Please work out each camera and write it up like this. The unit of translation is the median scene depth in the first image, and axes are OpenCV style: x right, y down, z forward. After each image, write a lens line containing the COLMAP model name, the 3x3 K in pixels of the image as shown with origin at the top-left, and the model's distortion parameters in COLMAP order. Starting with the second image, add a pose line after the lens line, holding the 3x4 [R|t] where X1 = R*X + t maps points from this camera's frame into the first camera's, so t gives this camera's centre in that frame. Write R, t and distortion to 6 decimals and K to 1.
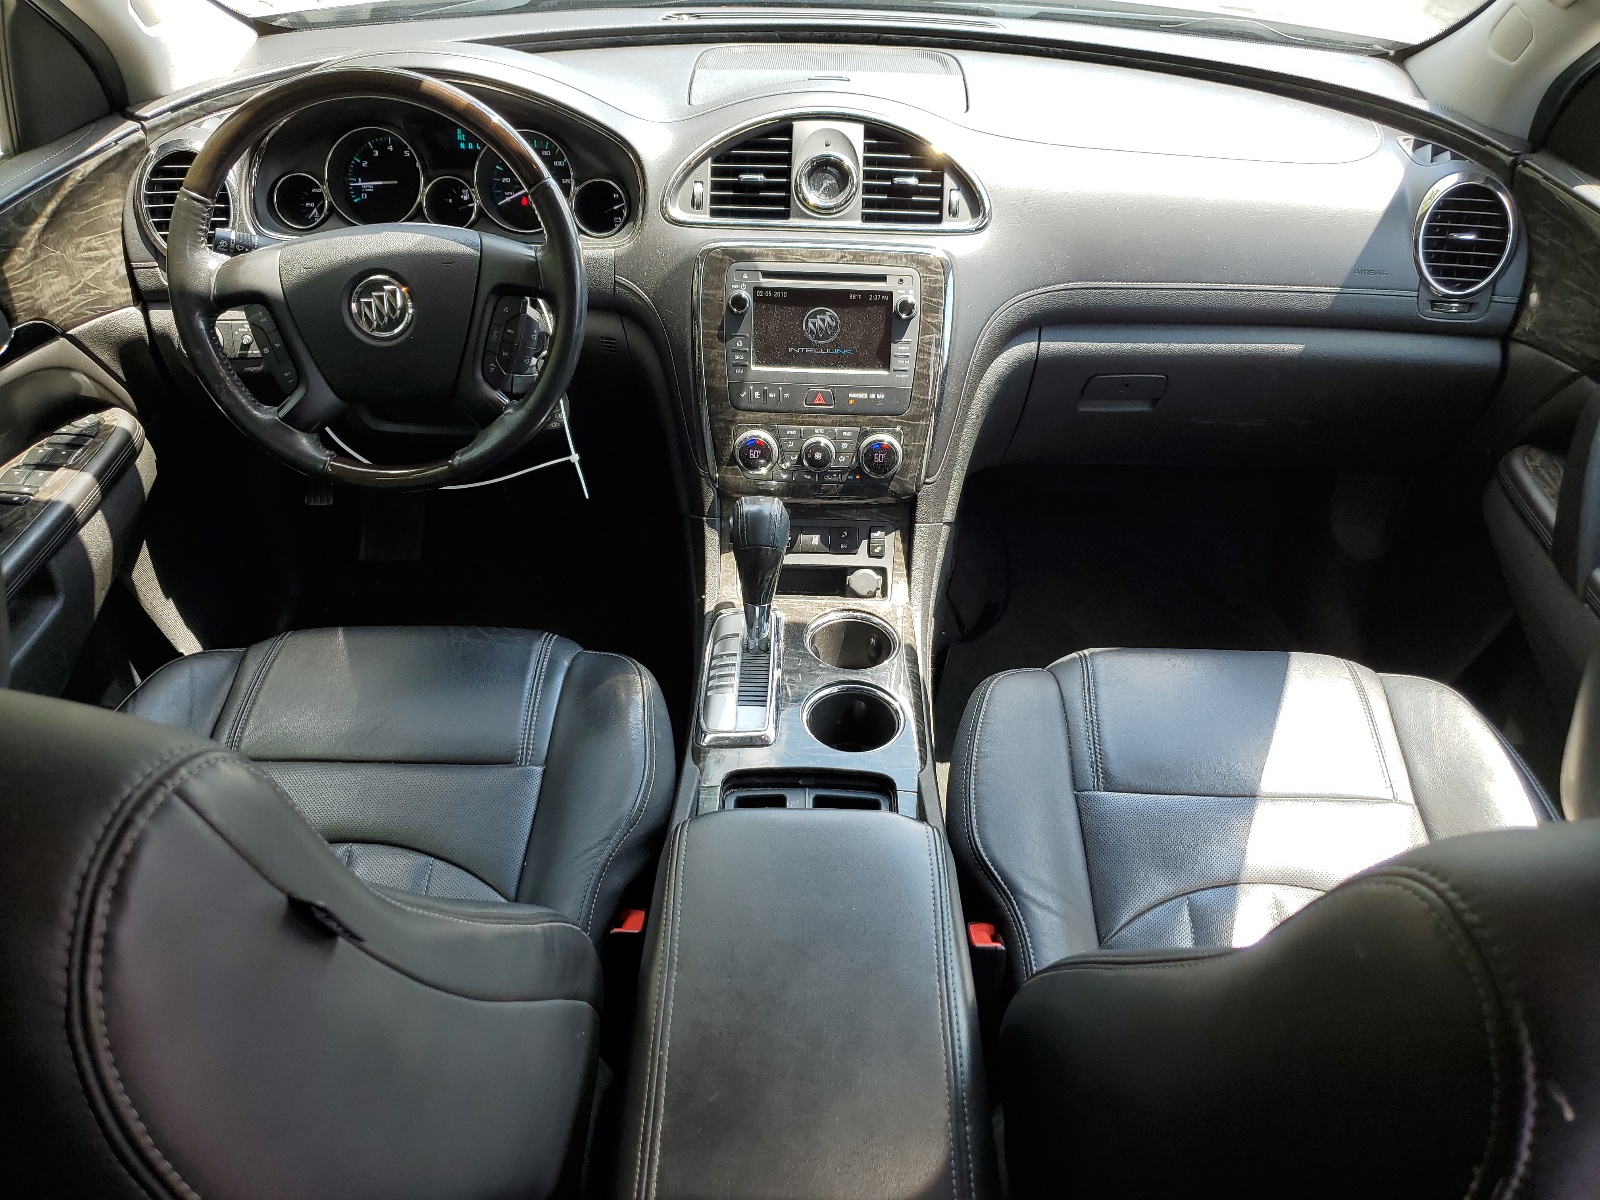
lens RADIAL K [[1221.1, 0, 800.5], [0, 1221.1, 598.2], [0, 0, 1]] dist [-0.016090, -0.004169]
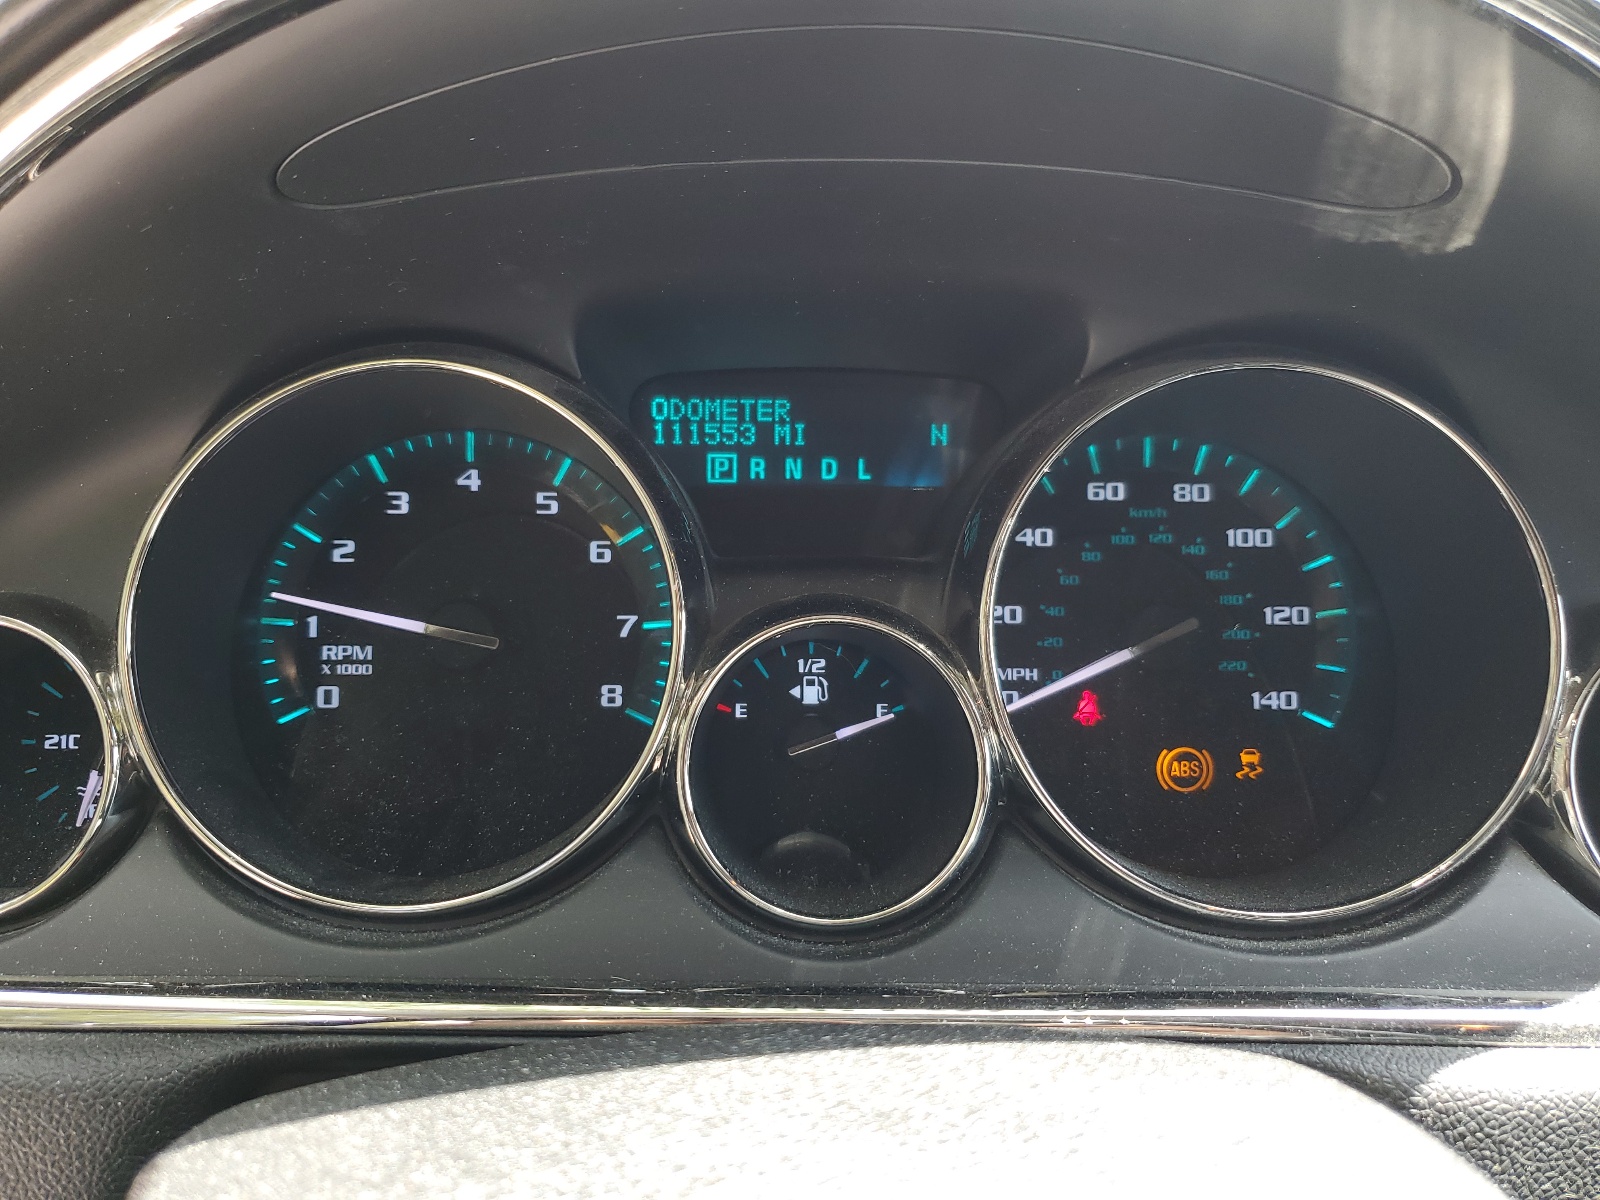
lens RADIAL K [[1221.1, 0, 799.0], [0, 1221.1, 600.5], [0, 0, 1]] dist [-0.016090, -0.004169]
pose [[0.998629, -0.018954, 0.048795, -0.291197], [0.031670, 0.960958, -0.274874, -0.289912], [-0.041680, 0.276043, 0.960241, 0.799652]]
